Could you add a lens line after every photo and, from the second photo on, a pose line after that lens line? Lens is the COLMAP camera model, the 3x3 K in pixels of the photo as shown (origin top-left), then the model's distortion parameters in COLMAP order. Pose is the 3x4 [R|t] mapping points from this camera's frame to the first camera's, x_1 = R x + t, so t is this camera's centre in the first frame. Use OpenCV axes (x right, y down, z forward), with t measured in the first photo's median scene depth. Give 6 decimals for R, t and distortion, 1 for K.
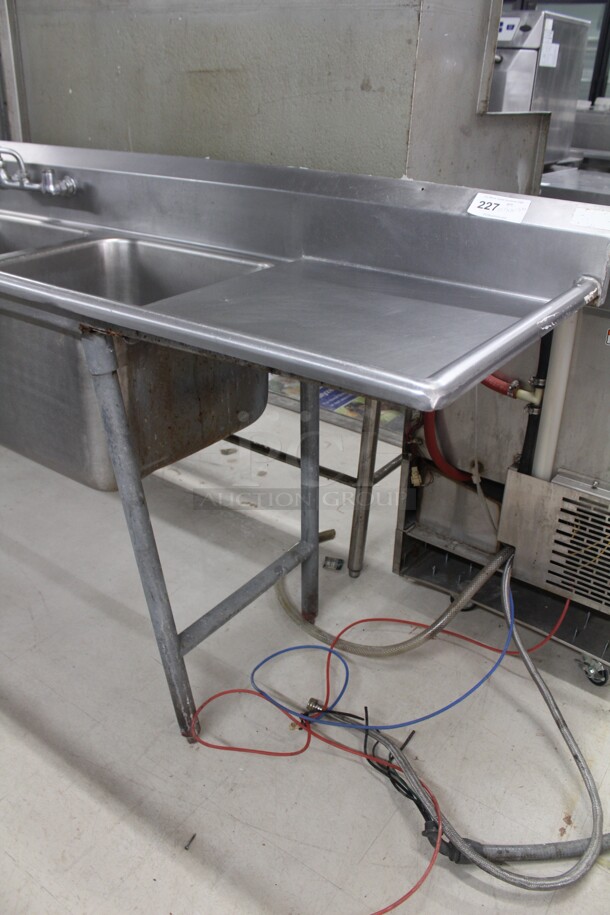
lens RADIAL K [[751.3, 0, 305.0], [0, 751.3, 457.5], [0, 0, 1]] dist [-0.137952, 0.110834]
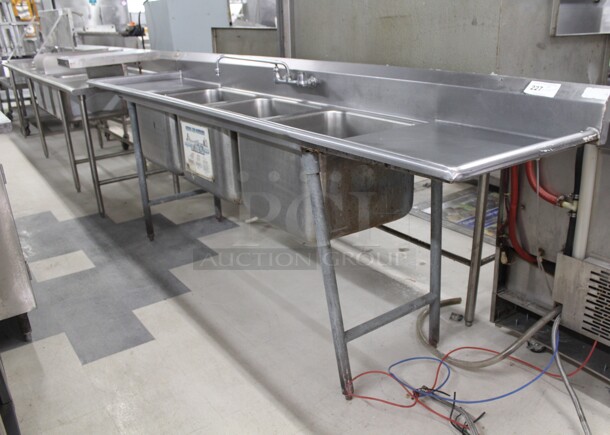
lens RADIAL K [[534.6, 0, 336.3], [0, 534.6, 219.6], [0, 0, 1]] dist [-0.087217, 0.013101]
pose [[0.959219, 0.055167, -0.277228, 0.124753], [-0.086298, 0.991099, -0.101369, 0.097635], [0.269168, 0.121159, 0.955442, -0.198890]]
